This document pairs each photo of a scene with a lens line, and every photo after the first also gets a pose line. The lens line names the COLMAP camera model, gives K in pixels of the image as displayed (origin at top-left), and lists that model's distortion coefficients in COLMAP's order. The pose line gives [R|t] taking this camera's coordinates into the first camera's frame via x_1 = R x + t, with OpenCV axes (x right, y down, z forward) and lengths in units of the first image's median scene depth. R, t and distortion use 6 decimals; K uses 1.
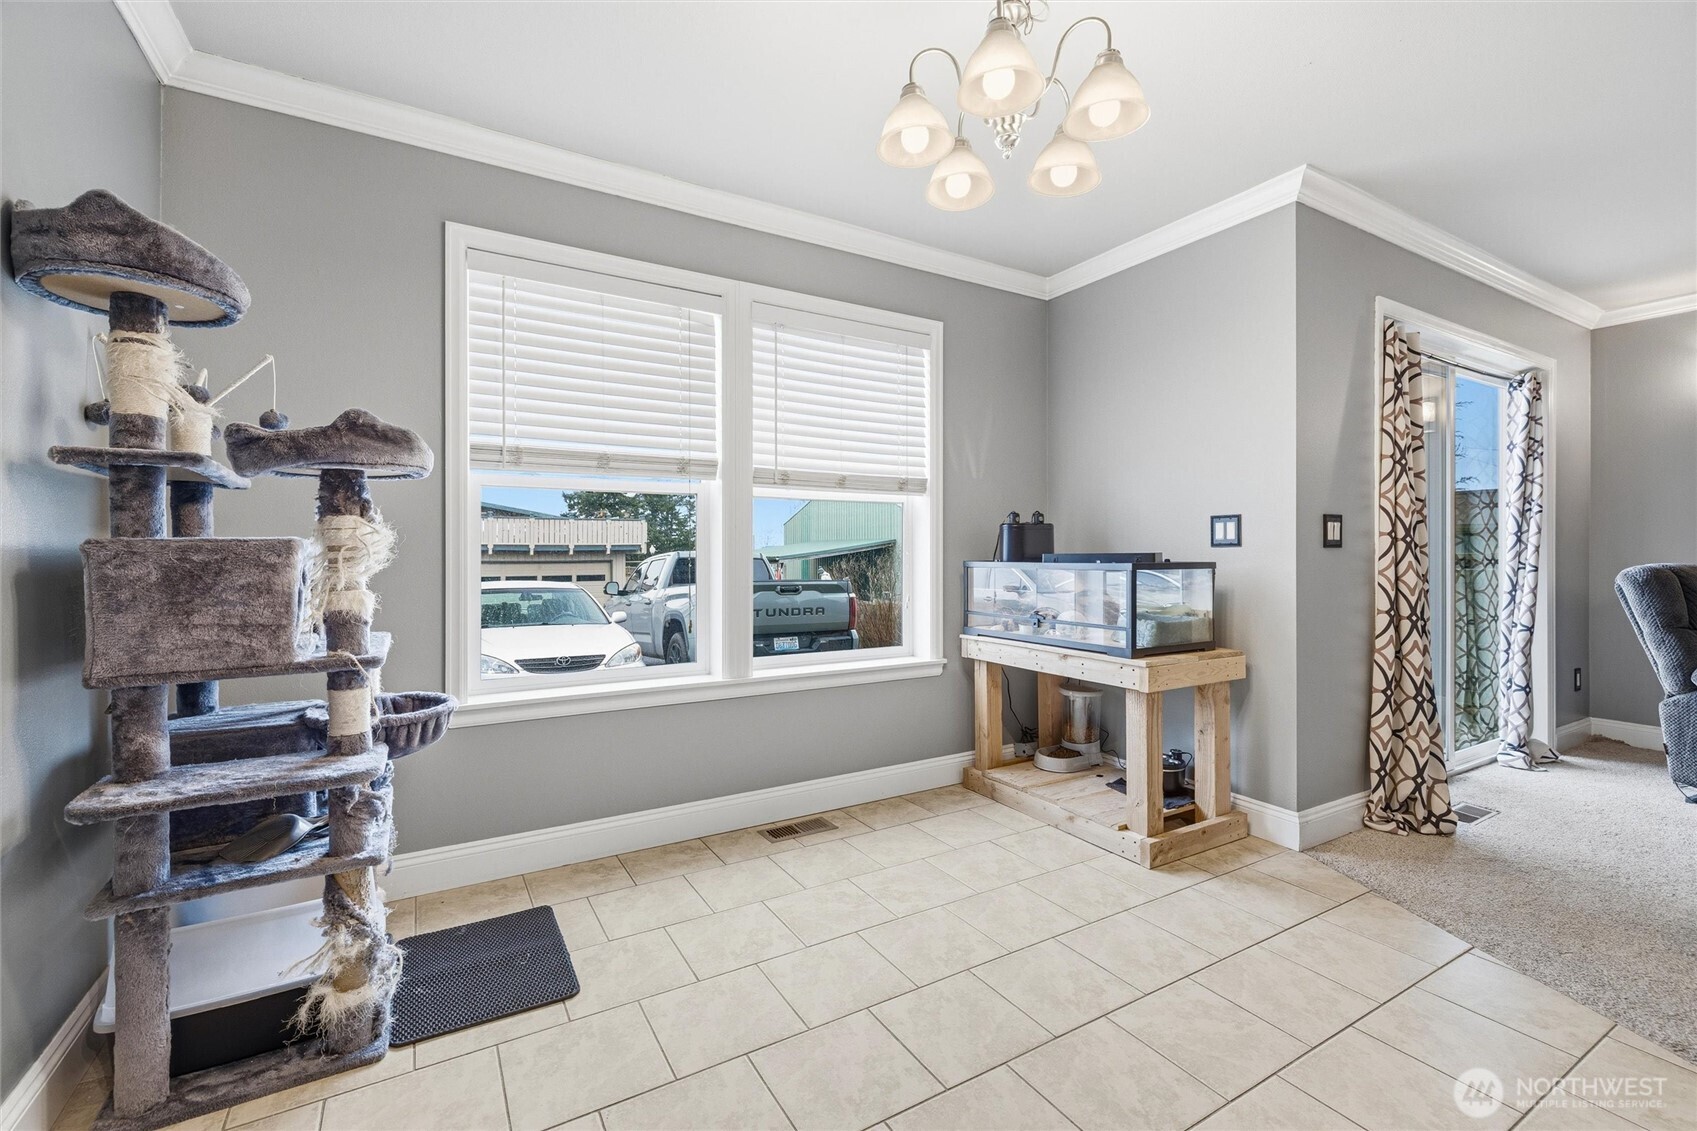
lens RADIAL K [[718.0, 0, 851.7], [0, 718.0, 559.3], [0, 0, 1]] dist [0.002165, -0.001093]
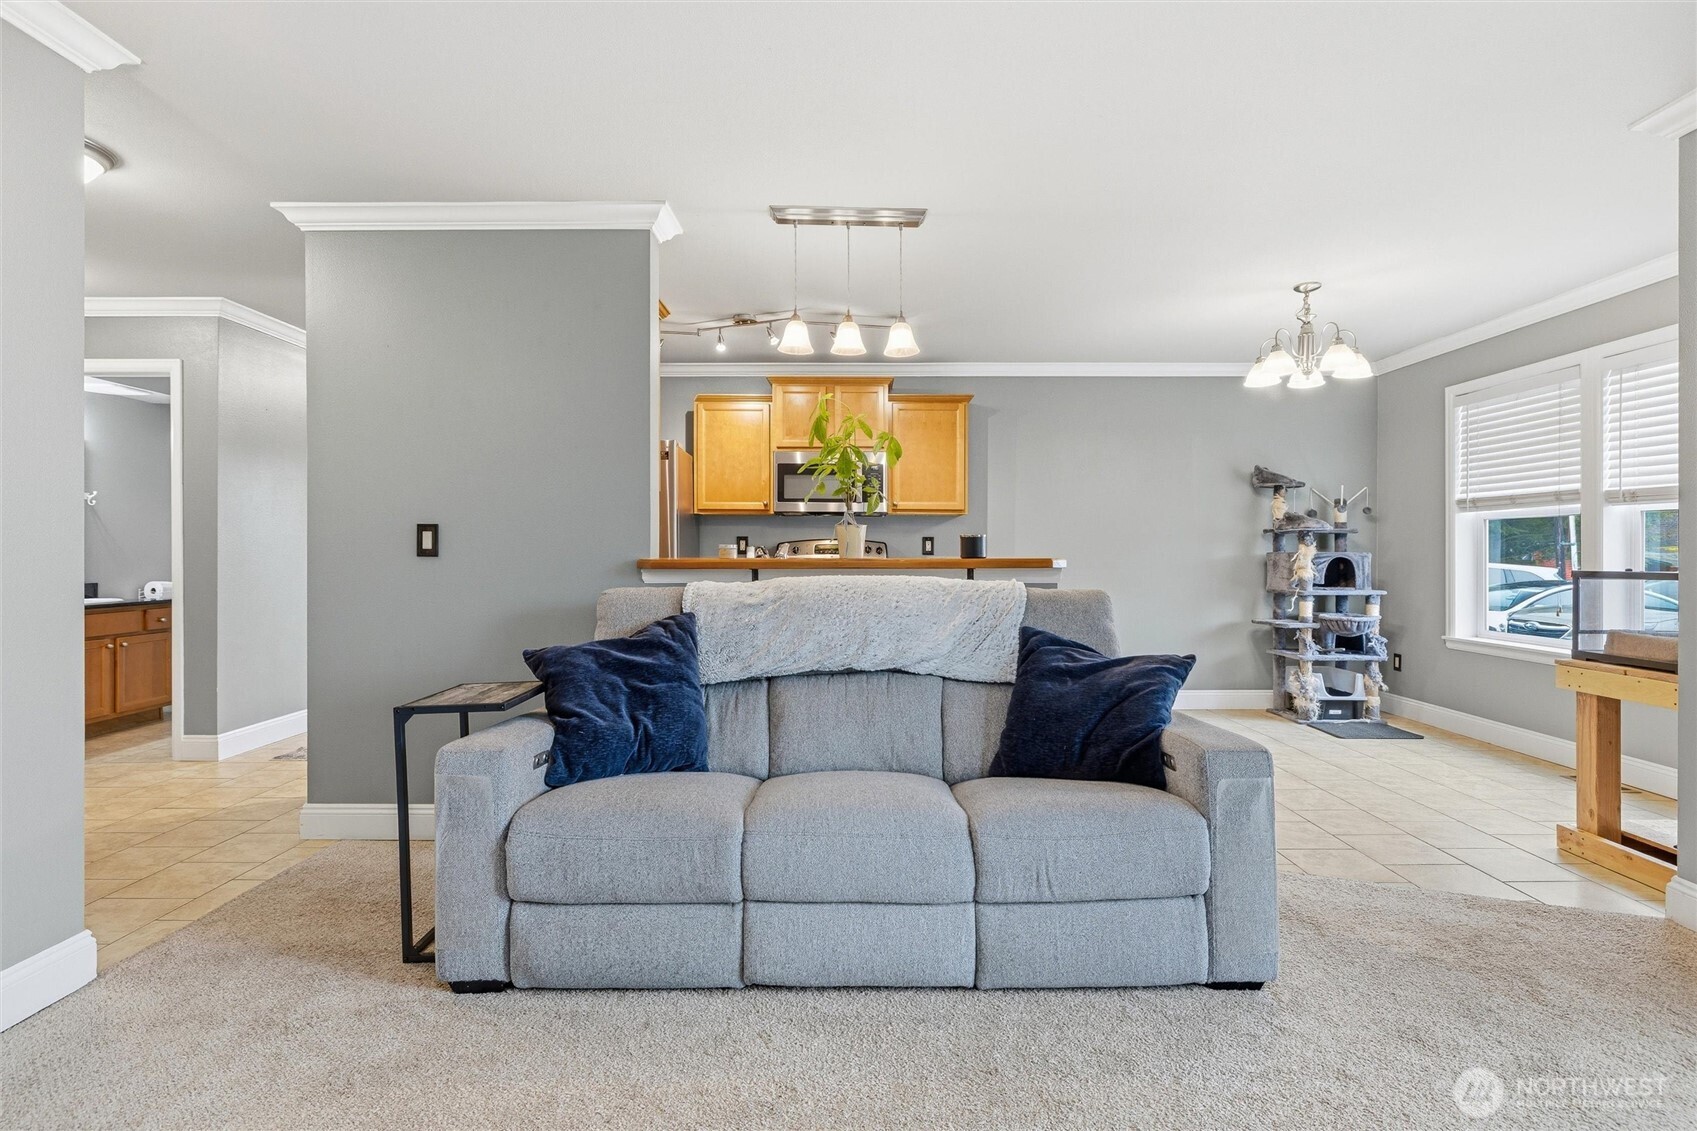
lens RADIAL K [[718.0, 0, 857.0], [0, 718.0, 563.0], [0, 0, 1]] dist [0.002165, -0.001093]
pose [[-0.520305, 0.015500, -0.853840, 1.714288], [-0.011713, 0.999612, 0.025284, -0.020077], [0.853900, 0.023156, -0.519922, 0.579167]]
